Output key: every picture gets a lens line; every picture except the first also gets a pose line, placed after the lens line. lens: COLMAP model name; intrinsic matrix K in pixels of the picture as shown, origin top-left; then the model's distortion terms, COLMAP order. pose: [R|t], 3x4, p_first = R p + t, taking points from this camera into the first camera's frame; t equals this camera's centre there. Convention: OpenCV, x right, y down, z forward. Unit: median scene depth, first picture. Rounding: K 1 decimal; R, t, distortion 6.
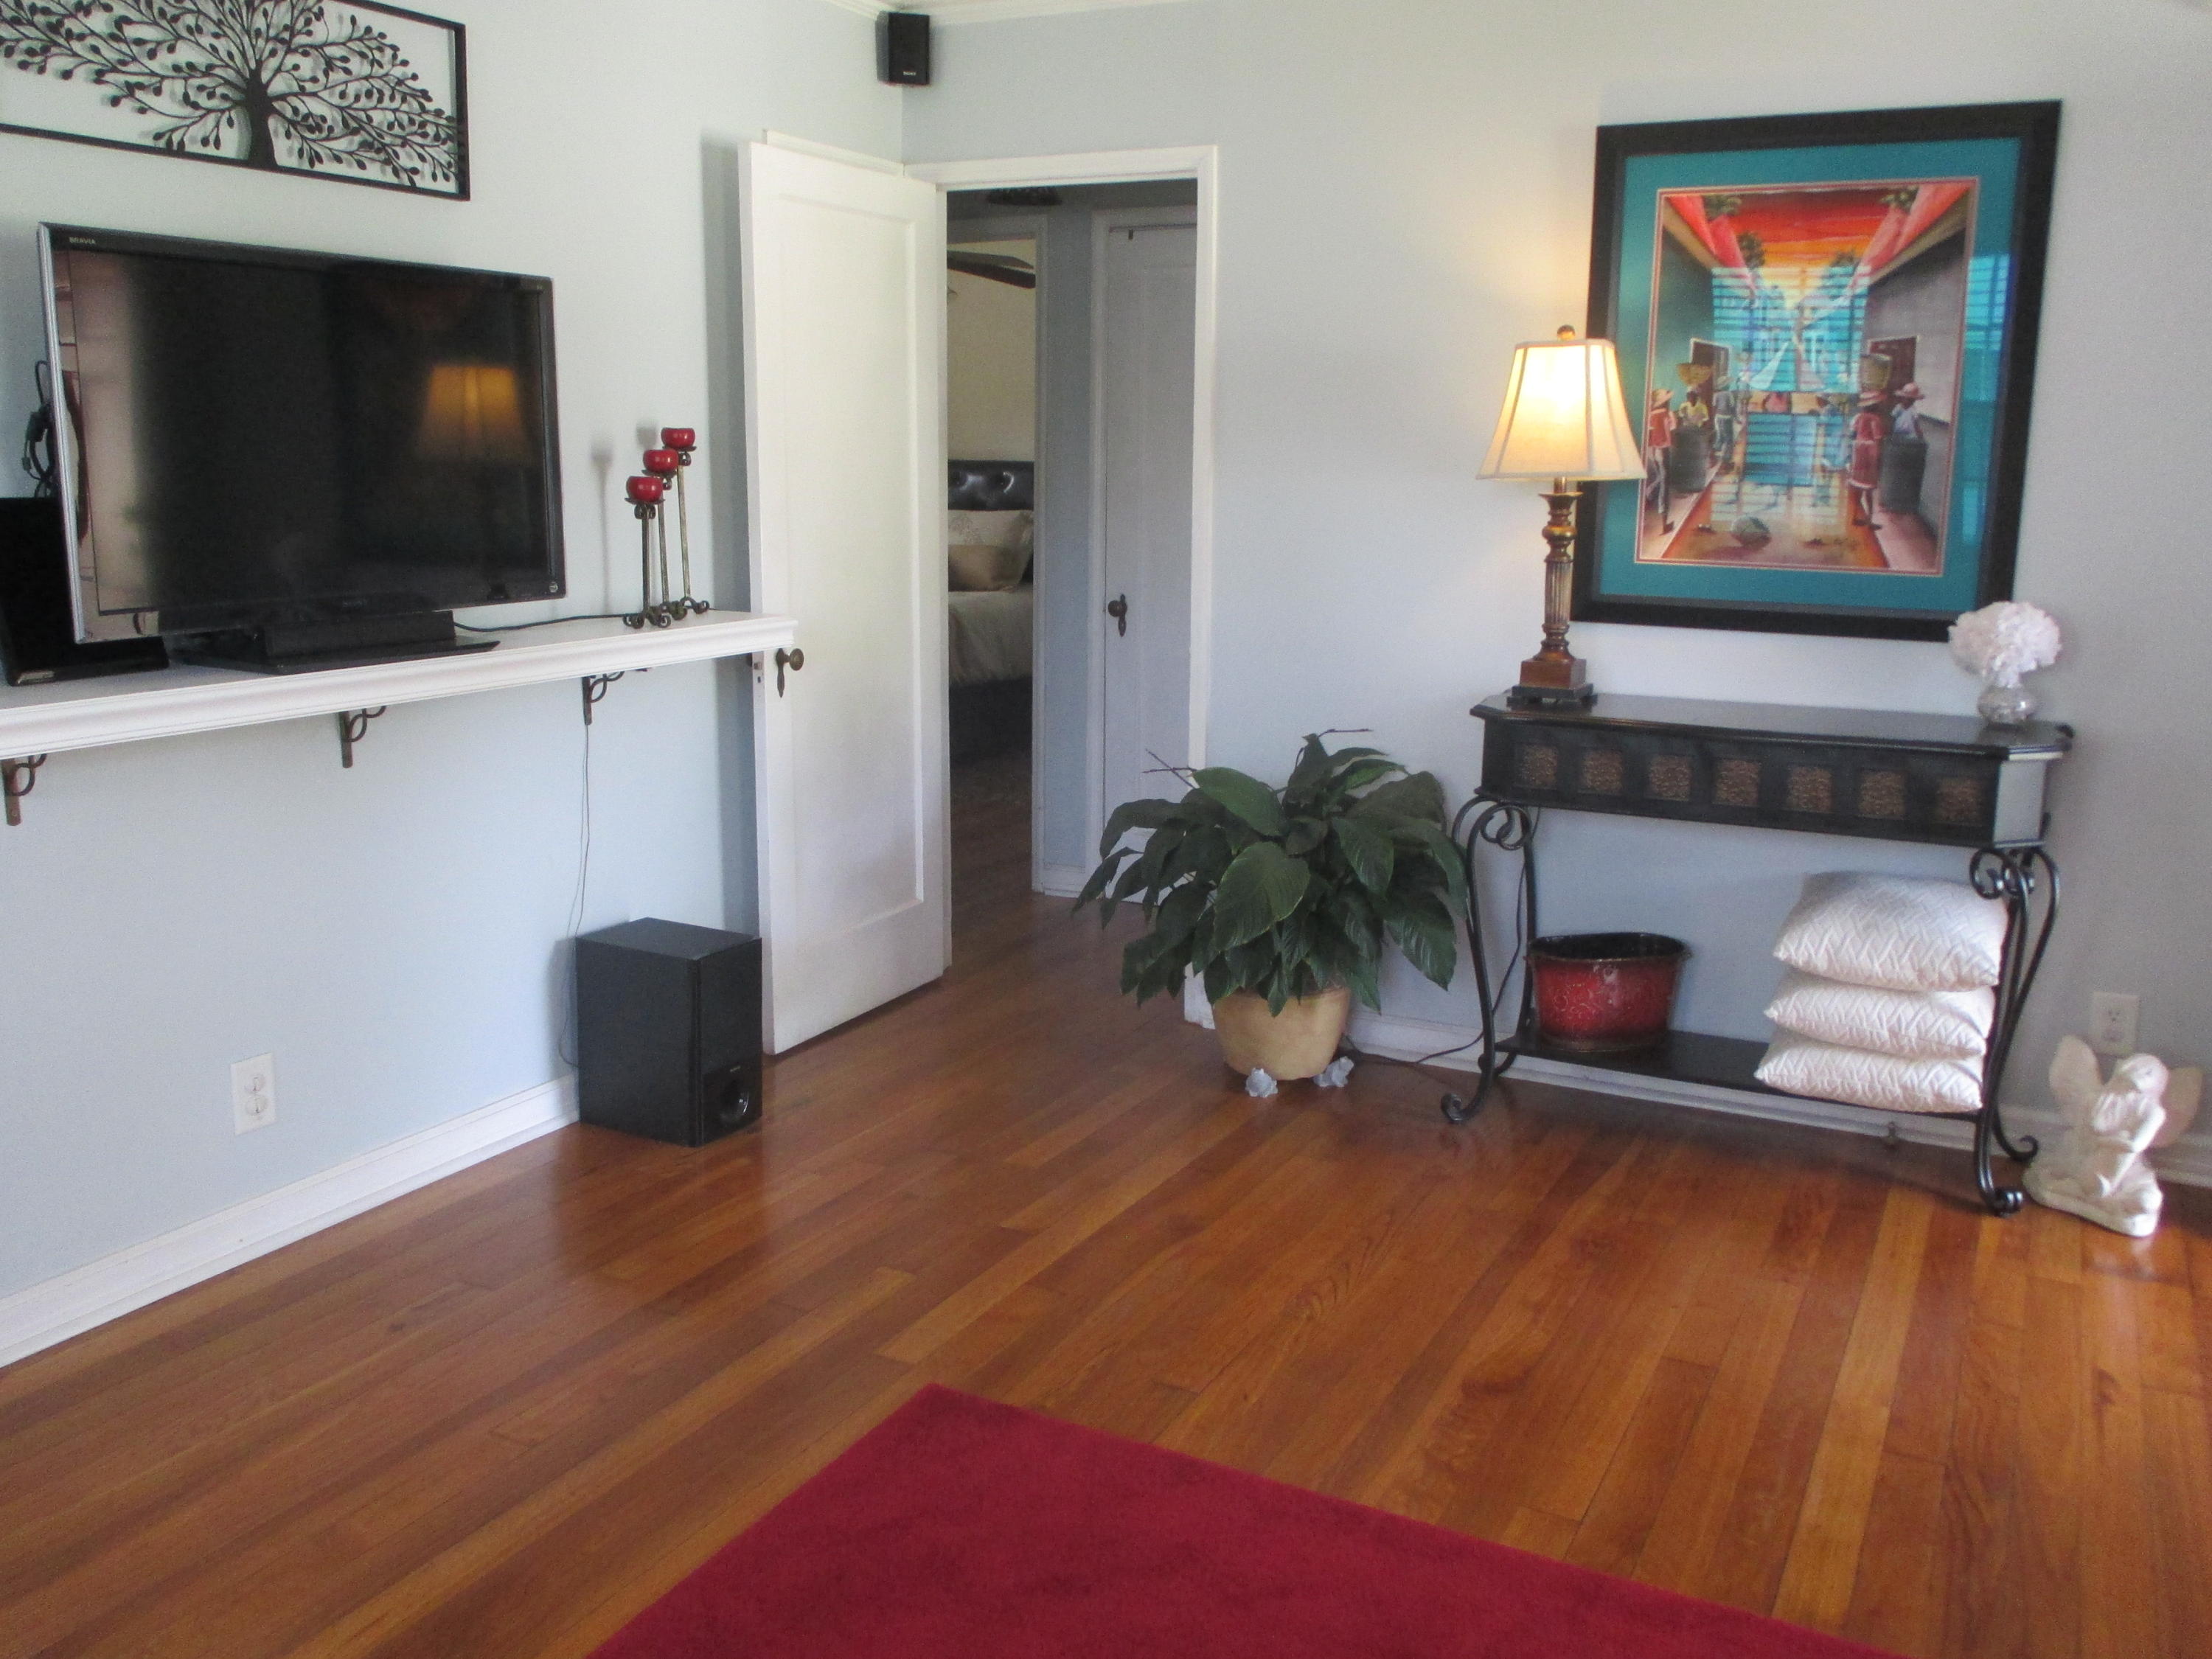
lens RADIAL K [[1835.2, 0, 1106.0], [0, 1835.2, 829.5], [0, 0, 1]] dist [-0.045271, 0.019073]
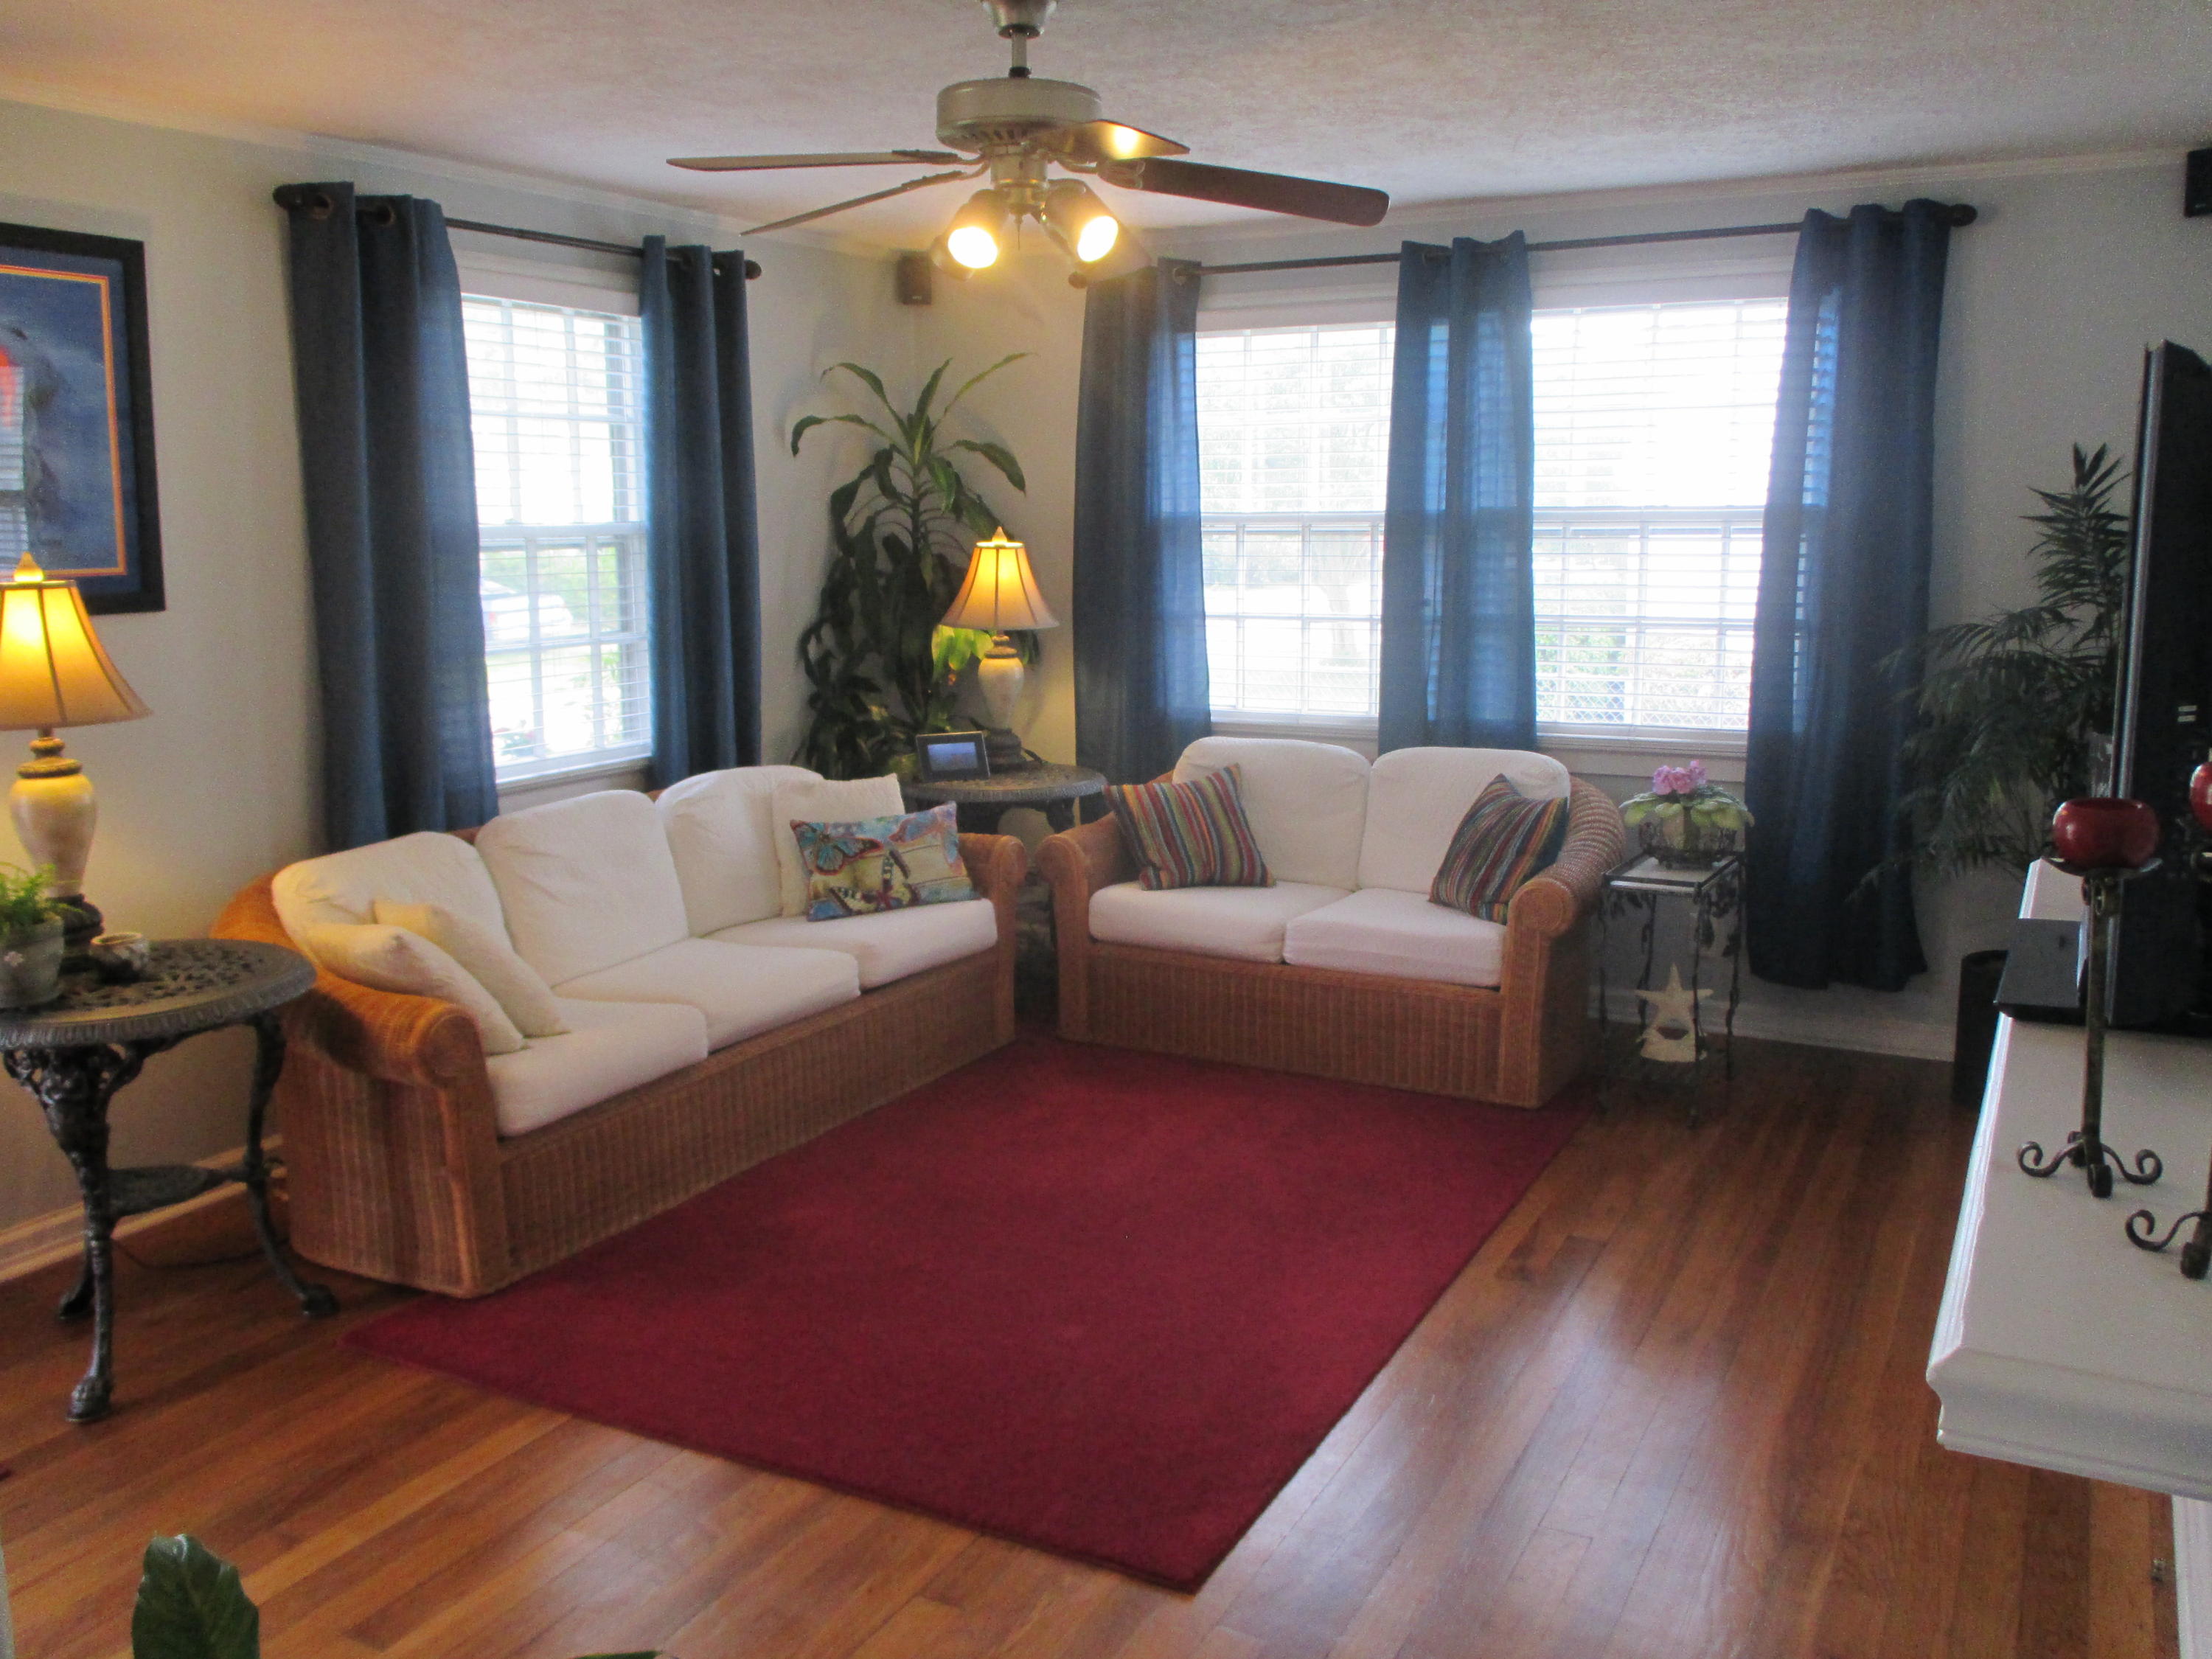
lens RADIAL K [[1883.9, 0, 1094.0], [0, 1883.9, 826.2], [0, 0, 1]] dist [0.008490, -0.046242]
pose [[-1.000000, 0.000616, -0.000594, -0.040008], [0.000360, 0.932392, 0.361448, -0.388279], [0.000776, 0.361448, -0.932392, 1.578217]]
